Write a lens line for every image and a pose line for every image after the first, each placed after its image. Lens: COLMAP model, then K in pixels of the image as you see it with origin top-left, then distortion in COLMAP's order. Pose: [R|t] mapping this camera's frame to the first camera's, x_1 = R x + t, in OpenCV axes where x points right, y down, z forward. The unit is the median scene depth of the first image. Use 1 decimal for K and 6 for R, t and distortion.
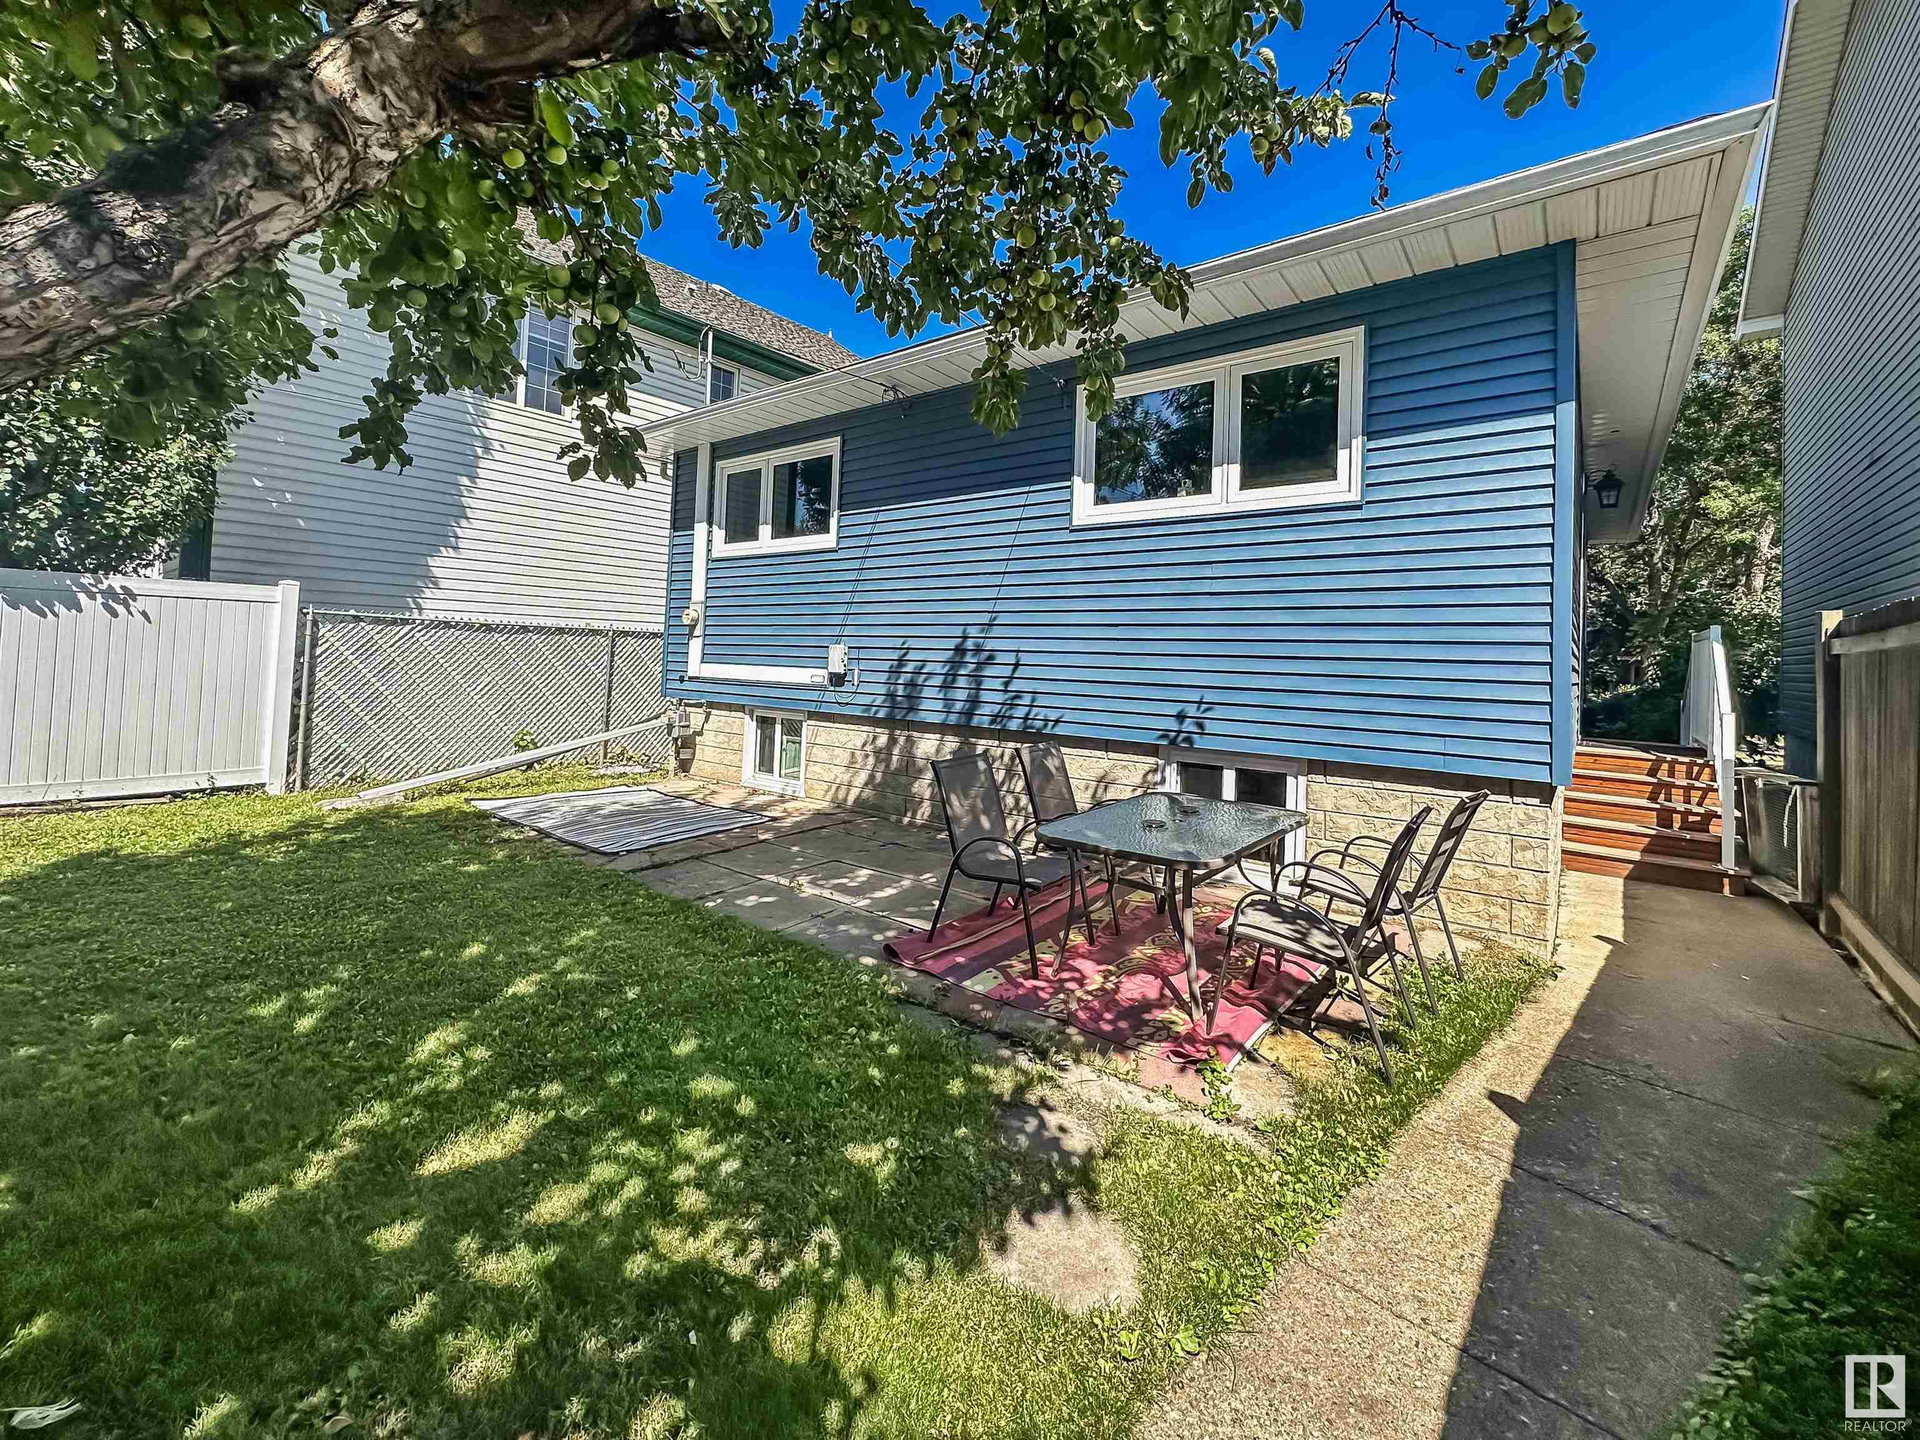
lens RADIAL K [[783.5, 0, 967.6], [0, 783.5, 618.2], [0, 0, 1]] dist [-0.009005, 0.000124]
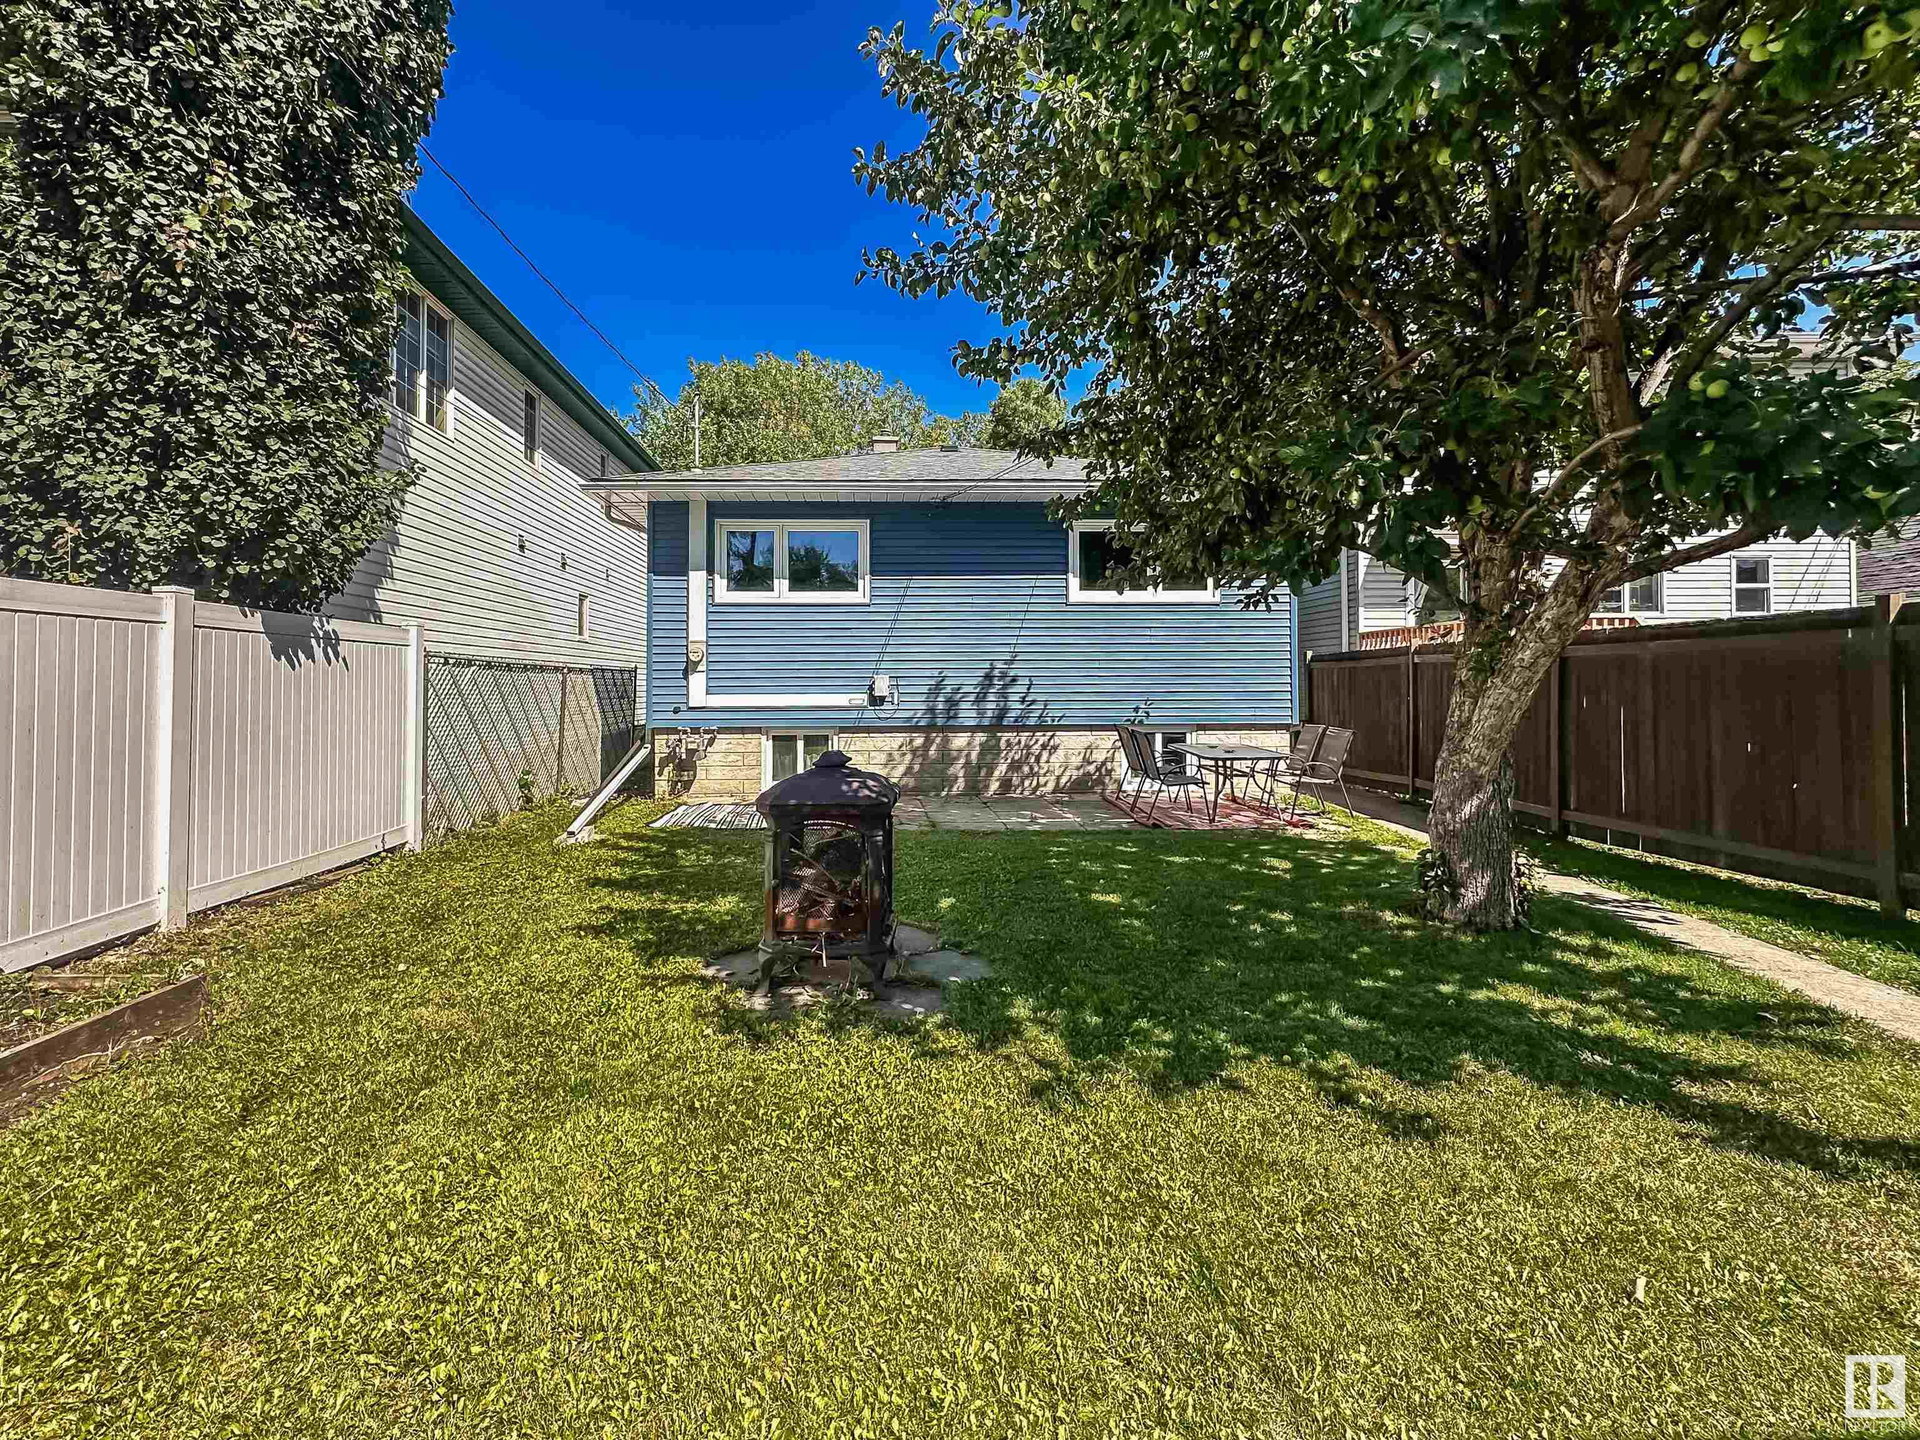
lens RADIAL K [[783.5, 0, 901.8], [0, 783.5, 673.6], [0, 0, 1]] dist [-0.009005, 0.000124]
pose [[0.772614, -0.014663, 0.634707, -1.027157], [-0.002586, 0.999652, 0.026241, -0.005028], [-0.634871, -0.021915, 0.772307, -0.074659]]
